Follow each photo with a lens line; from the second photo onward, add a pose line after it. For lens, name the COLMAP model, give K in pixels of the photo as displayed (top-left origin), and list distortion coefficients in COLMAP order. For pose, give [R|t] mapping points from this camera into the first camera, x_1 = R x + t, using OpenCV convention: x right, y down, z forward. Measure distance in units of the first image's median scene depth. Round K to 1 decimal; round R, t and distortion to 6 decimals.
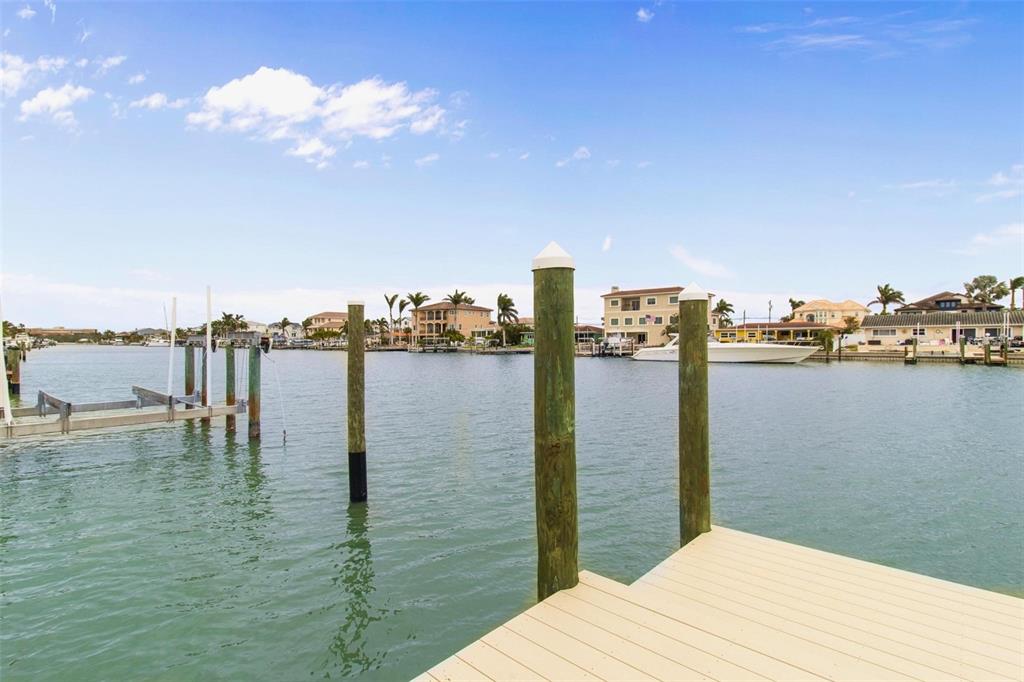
lens RADIAL K [[482.5, 0, 522.8], [0, 482.5, 344.6], [0, 0, 1]] dist [-0.000875, 0.000712]
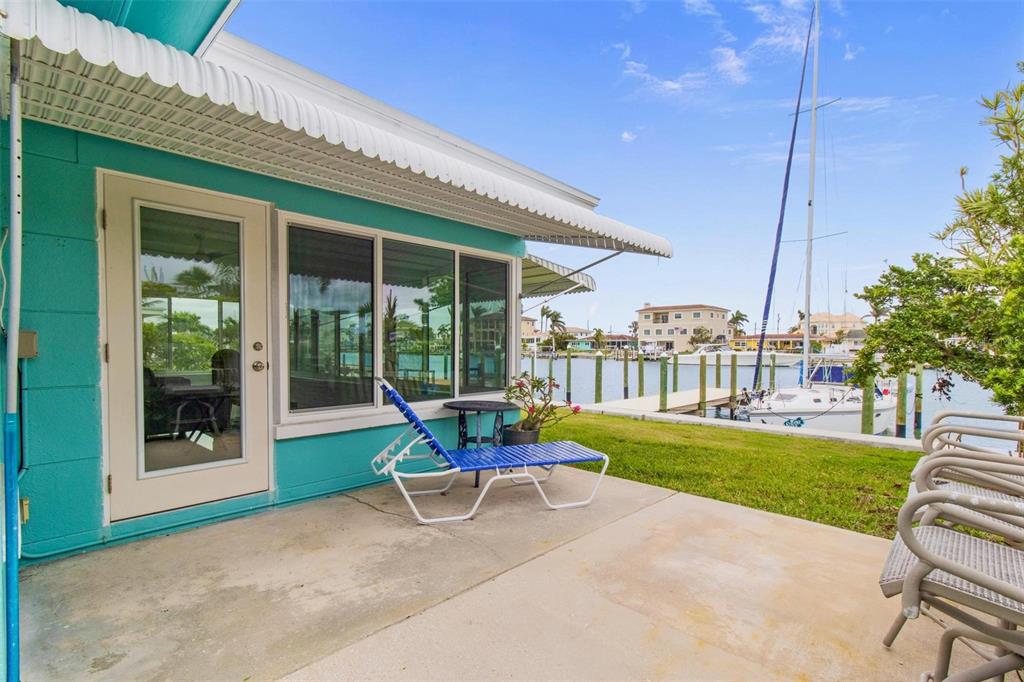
lens RADIAL K [[482.5, 0, 522.5], [0, 482.5, 362.1], [0, 0, 1]] dist [-0.000875, 0.000712]
pose [[0.999560, 0.006158, -0.029024, -0.095863], [-0.005304, 0.999553, 0.029422, -0.006283], [0.029193, -0.029255, 0.999146, -0.249597]]
